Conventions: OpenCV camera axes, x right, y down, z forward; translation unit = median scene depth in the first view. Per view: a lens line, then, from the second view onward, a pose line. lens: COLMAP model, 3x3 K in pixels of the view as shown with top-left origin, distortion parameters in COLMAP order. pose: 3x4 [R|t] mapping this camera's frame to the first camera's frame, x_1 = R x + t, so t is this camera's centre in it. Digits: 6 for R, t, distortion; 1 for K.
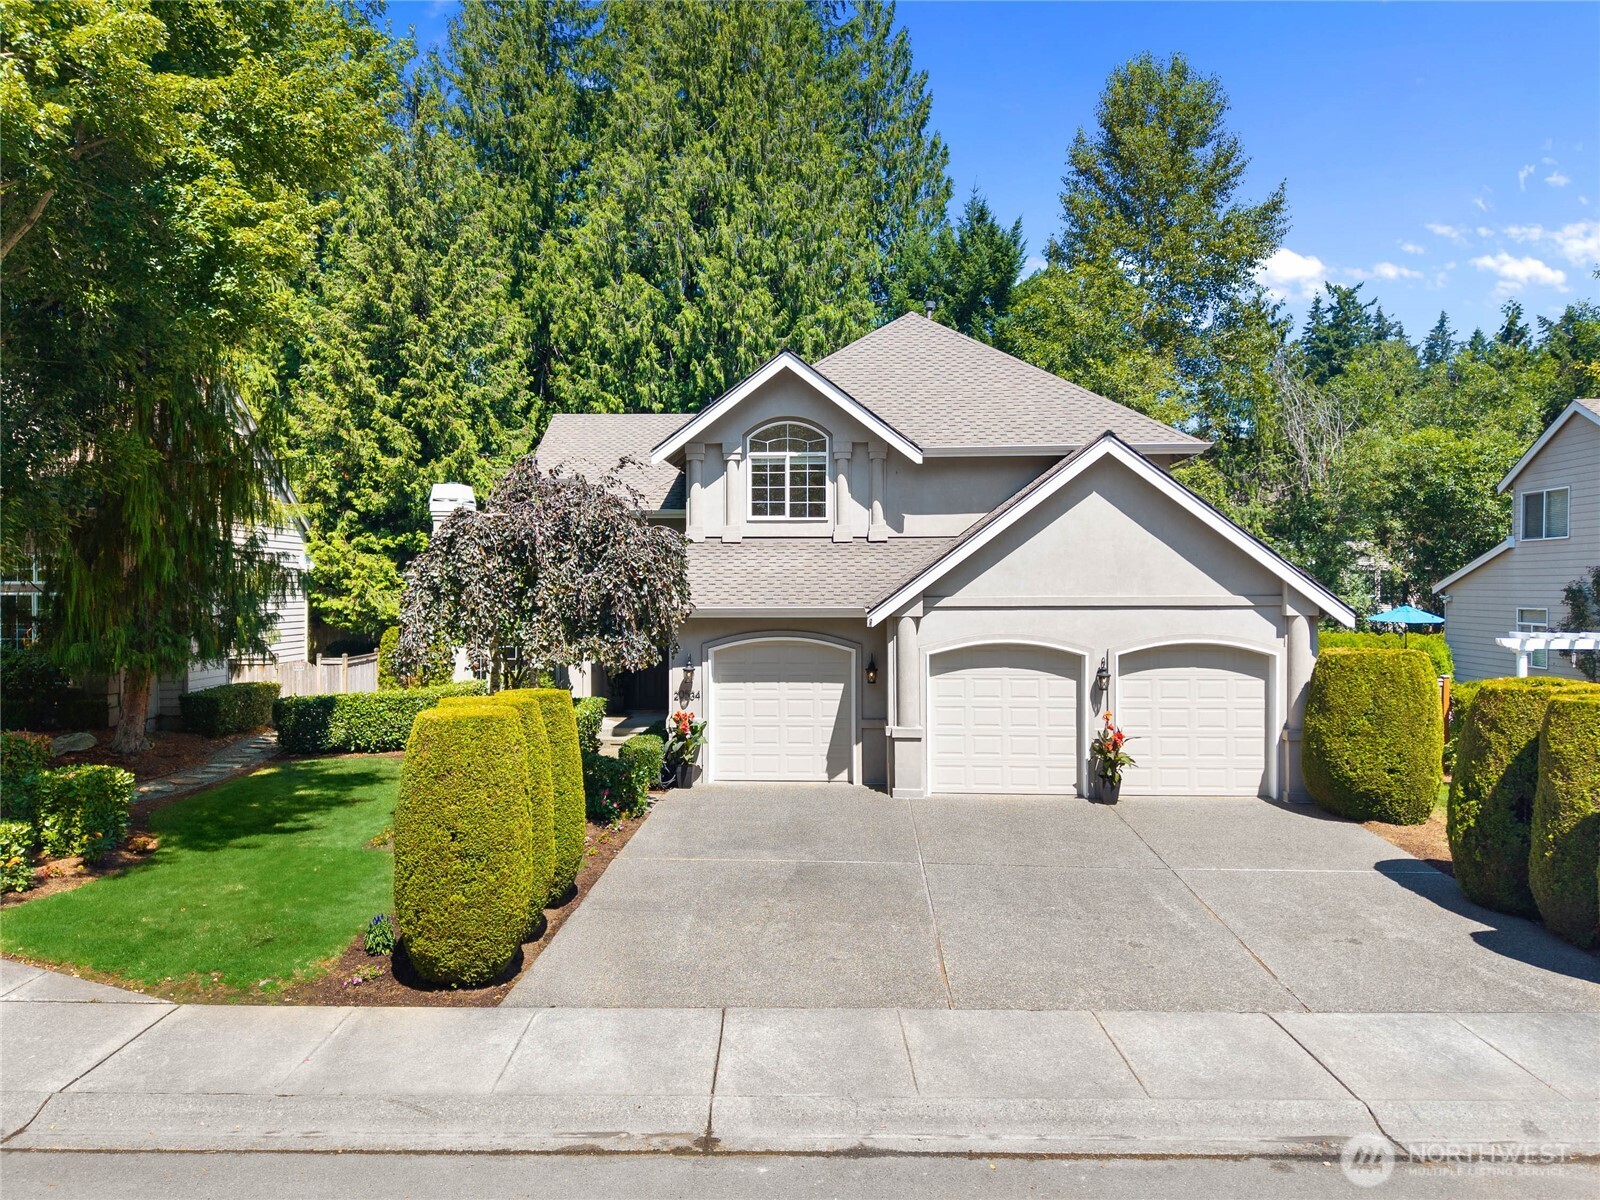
lens RADIAL K [[1077.6, 0, 803.0], [0, 1077.6, 602.5], [0, 0, 1]] dist [0.019594, -0.012238]
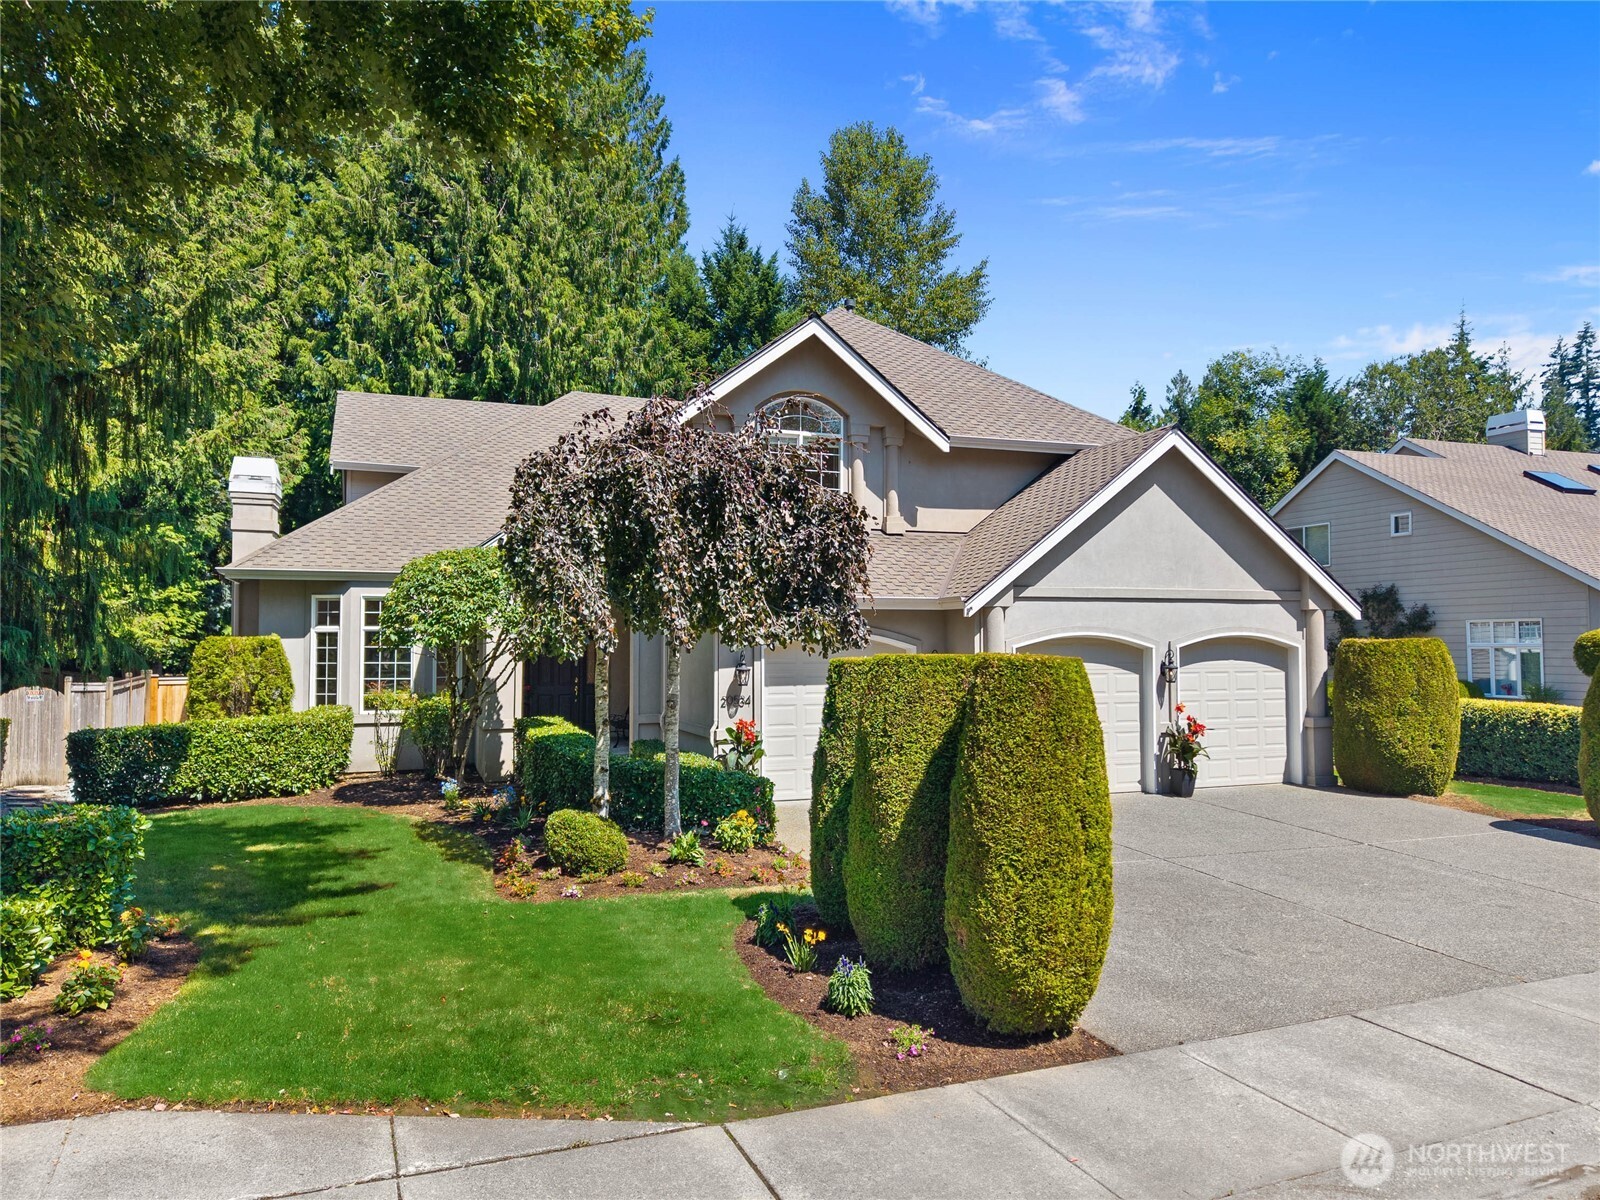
lens RADIAL K [[1077.6, 0, 803.1], [0, 1077.6, 598.0], [0, 0, 1]] dist [0.019594, -0.012238]
pose [[0.916623, 0.018005, 0.399347, -0.427080], [0.005212, 0.998362, -0.056974, 0.057796], [-0.399719, 0.054305, 0.915028, 0.217677]]
